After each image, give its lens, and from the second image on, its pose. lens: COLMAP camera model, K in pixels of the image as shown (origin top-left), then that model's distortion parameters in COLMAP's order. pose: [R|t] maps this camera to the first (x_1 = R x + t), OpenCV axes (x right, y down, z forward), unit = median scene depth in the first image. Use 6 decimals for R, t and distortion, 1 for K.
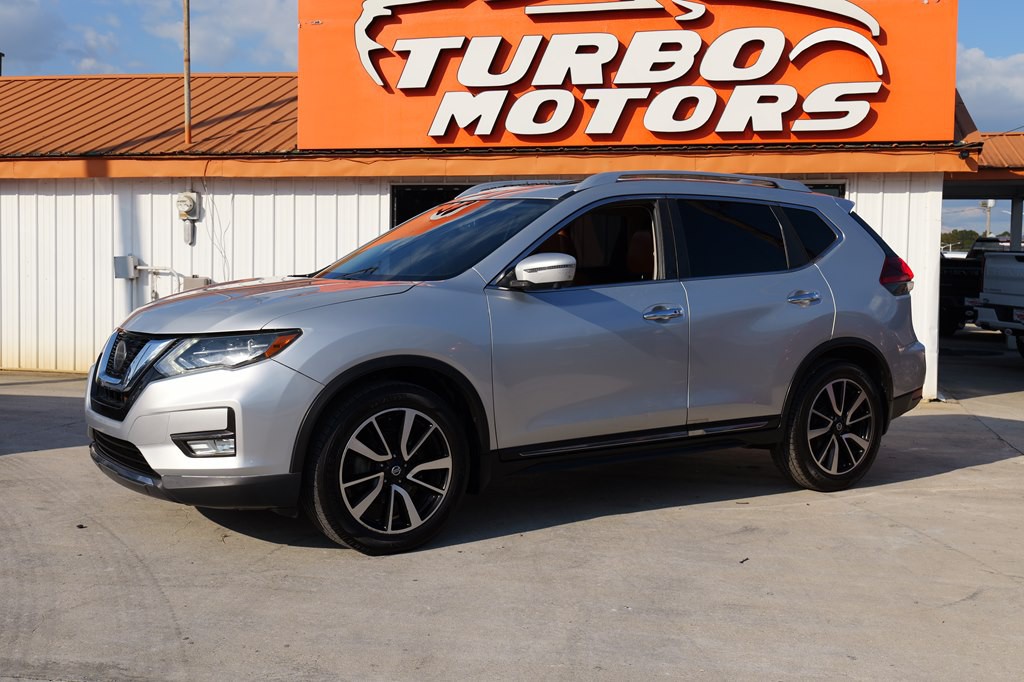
lens RADIAL K [[1185.2, 0, 512.0], [0, 1185.2, 341.0], [0, 0, 1]] dist [0.009817, -0.008383]
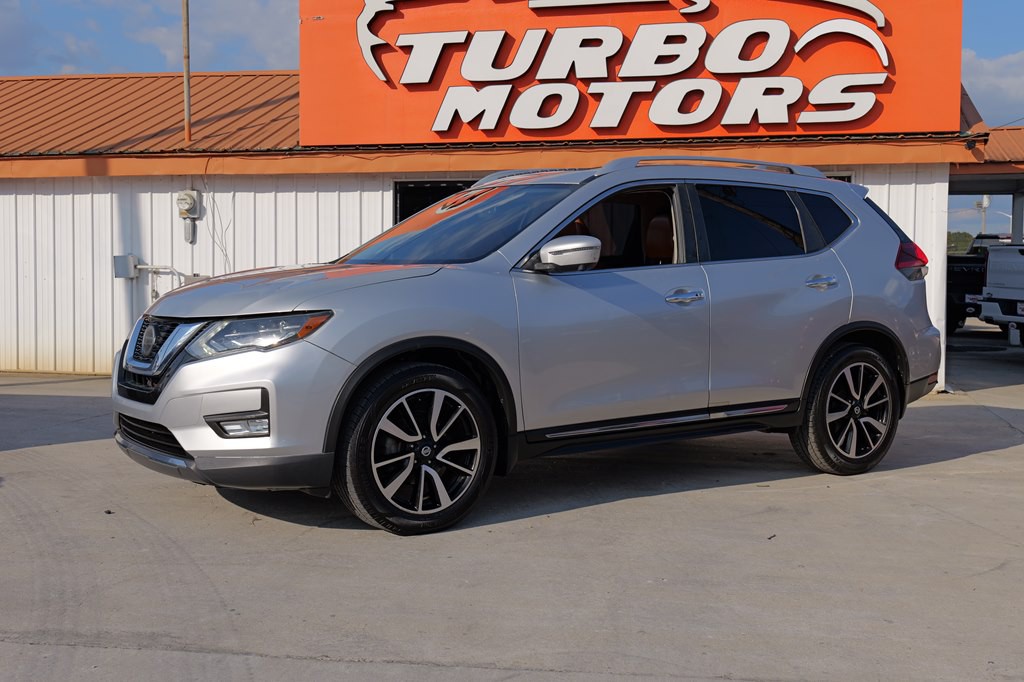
lens RADIAL K [[1206.8, 0, 512.0], [0, 1206.8, 341.0], [0, 0, 1]] dist [0.009595, -0.005632]
pose [[0.999913, -0.008622, 0.009933, -0.016392], [0.008685, 0.999942, -0.006321, 0.010977], [-0.009878, 0.006407, 0.999931, -0.012781]]
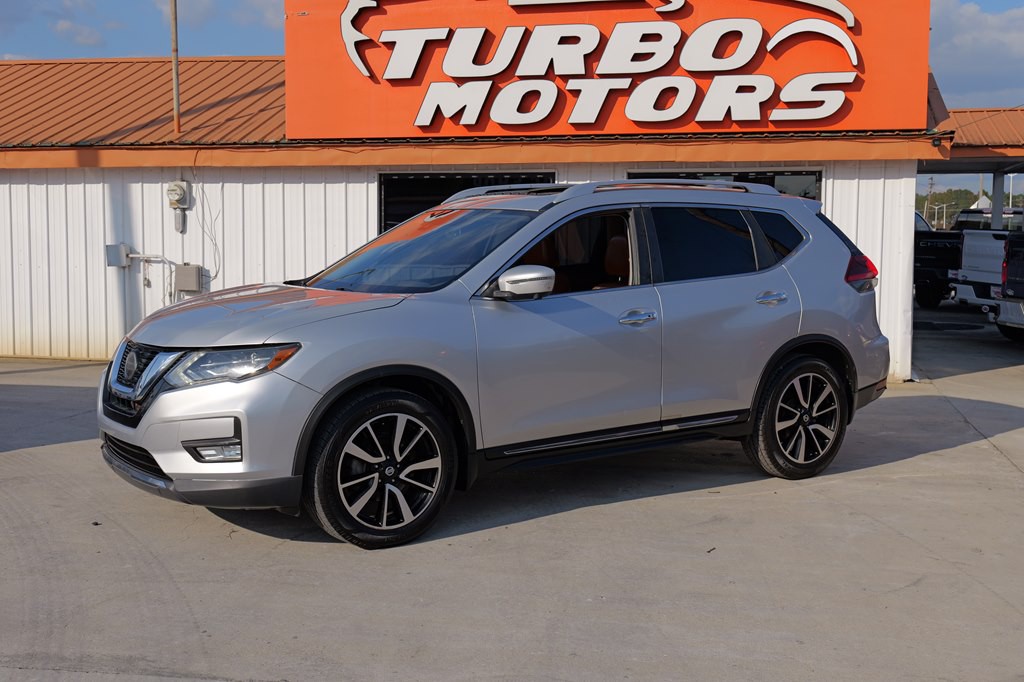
lens RADIAL K [[1206.8, 0, 512.0], [0, 1206.8, 341.0], [0, 0, 1]] dist [0.009595, -0.005632]
pose [[0.999915, -0.009450, 0.008960, 0.002450], [0.009182, 0.999523, 0.029478, -0.019538], [-0.009234, -0.029393, 0.999525, -0.047250]]
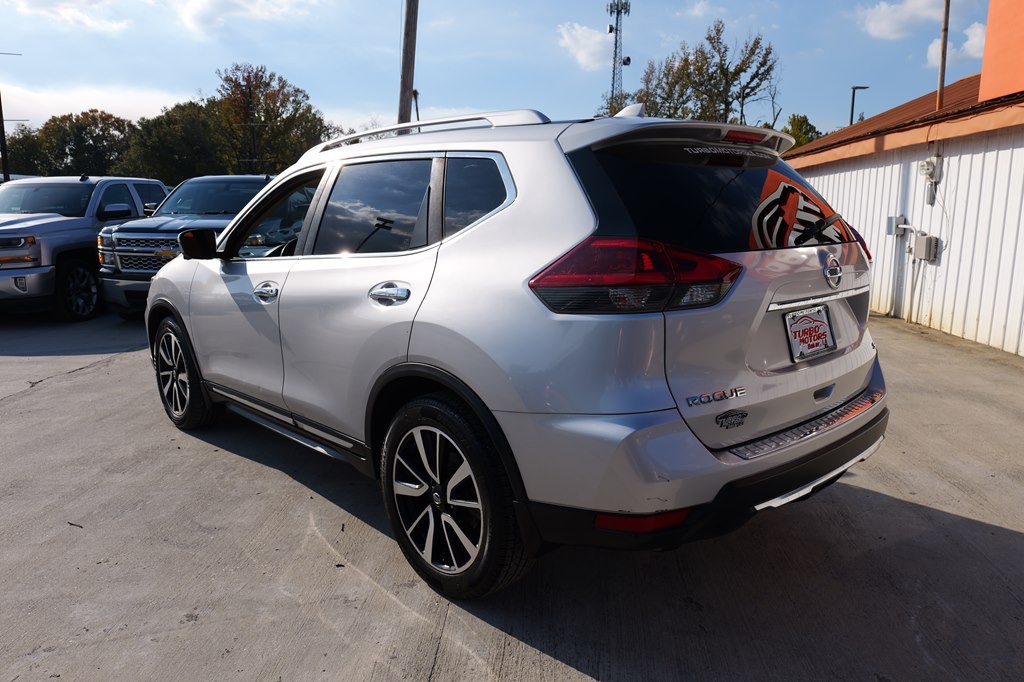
lens RADIAL K [[713.9, 0, 495.0], [0, 713.9, 340.6], [0, 0, 1]] dist [-0.002431, -0.001674]
pose [[0.129147, 0.162368, -0.978242, 0.408111], [-0.051260, 0.986278, 0.156935, -0.048144], [0.990300, 0.029877, 0.135698, 0.612477]]
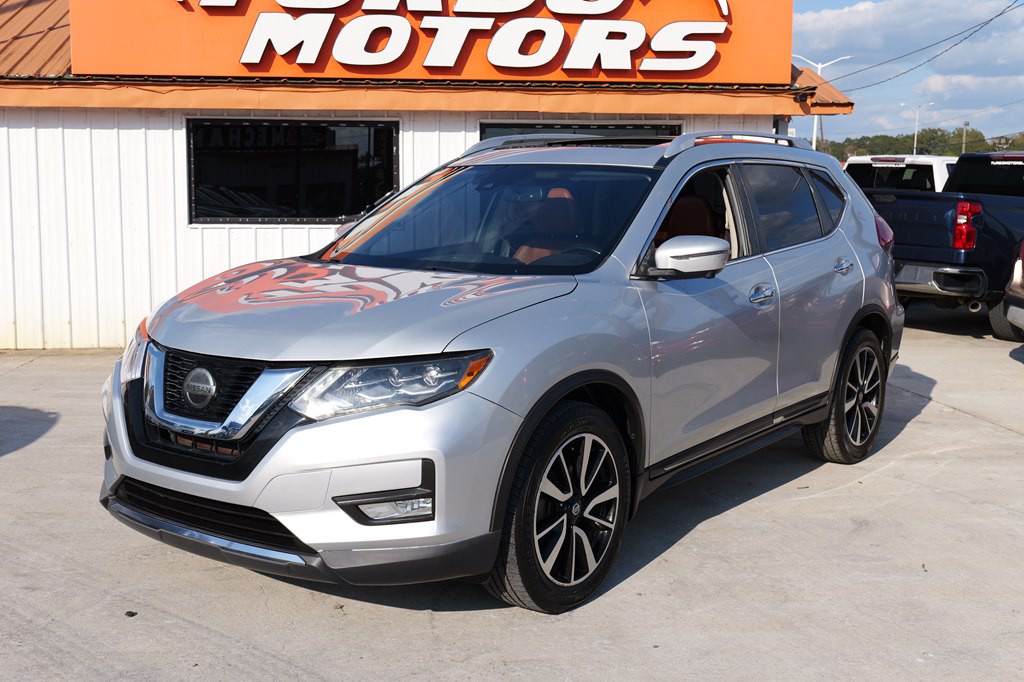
lens RADIAL K [[1175.1, 0, 512.0], [0, 1175.1, 341.0], [0, 0, 1]] dist [0.008521, 0.004550]
pose [[0.942660, -0.050901, 0.329851, -0.193967], [0.026539, 0.996604, 0.077949, -0.034864], [-0.332699, -0.064726, 0.940809, 0.120558]]
